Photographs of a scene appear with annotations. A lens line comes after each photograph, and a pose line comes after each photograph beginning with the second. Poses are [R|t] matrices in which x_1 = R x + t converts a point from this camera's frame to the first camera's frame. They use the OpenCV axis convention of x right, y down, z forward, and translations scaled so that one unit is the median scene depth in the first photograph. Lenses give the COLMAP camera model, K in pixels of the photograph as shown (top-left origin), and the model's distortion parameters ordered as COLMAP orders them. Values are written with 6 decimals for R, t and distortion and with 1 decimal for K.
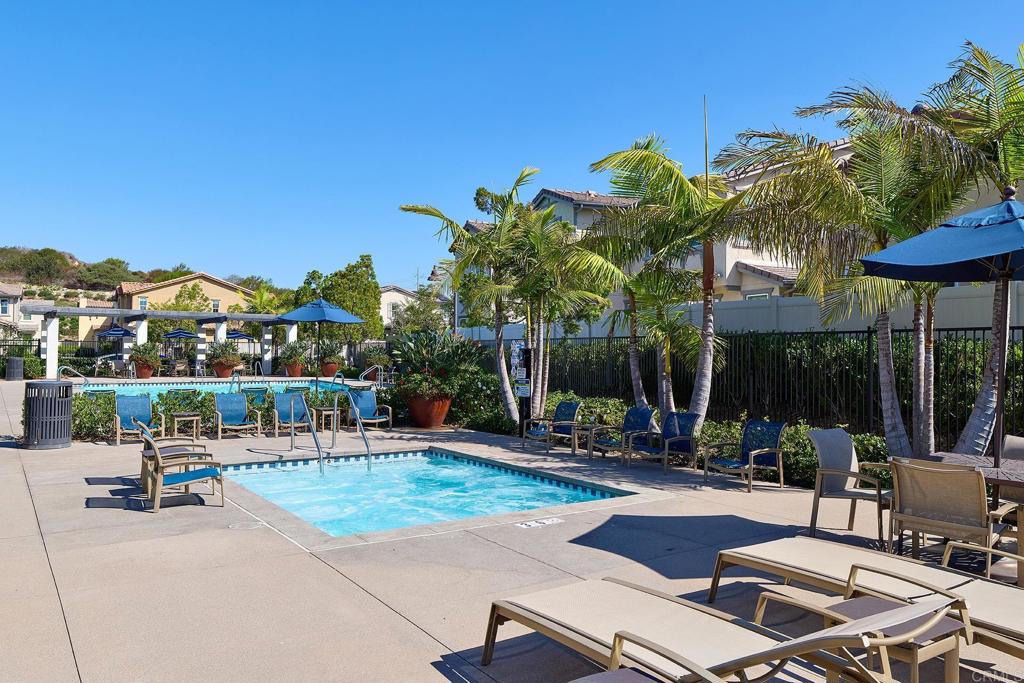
lens RADIAL K [[769.3, 0, 513.1], [0, 769.3, 334.3], [0, 0, 1]] dist [0.008704, 0.003440]
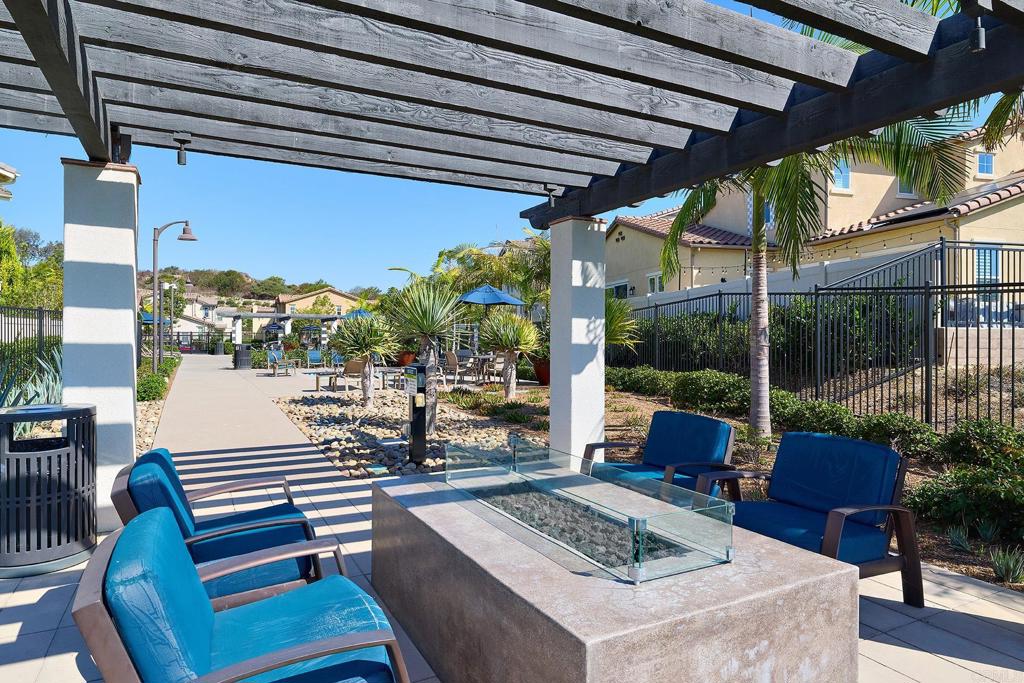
lens RADIAL K [[607.7, 0, 510.0], [0, 607.7, 344.9], [0, 0, 1]] dist [-0.003936, -0.001933]
pose [[0.993726, -0.006525, -0.111652, 0.072085], [0.009552, 0.999601, 0.026595, 0.002647], [0.111434, -0.027495, 0.993391, -0.129294]]
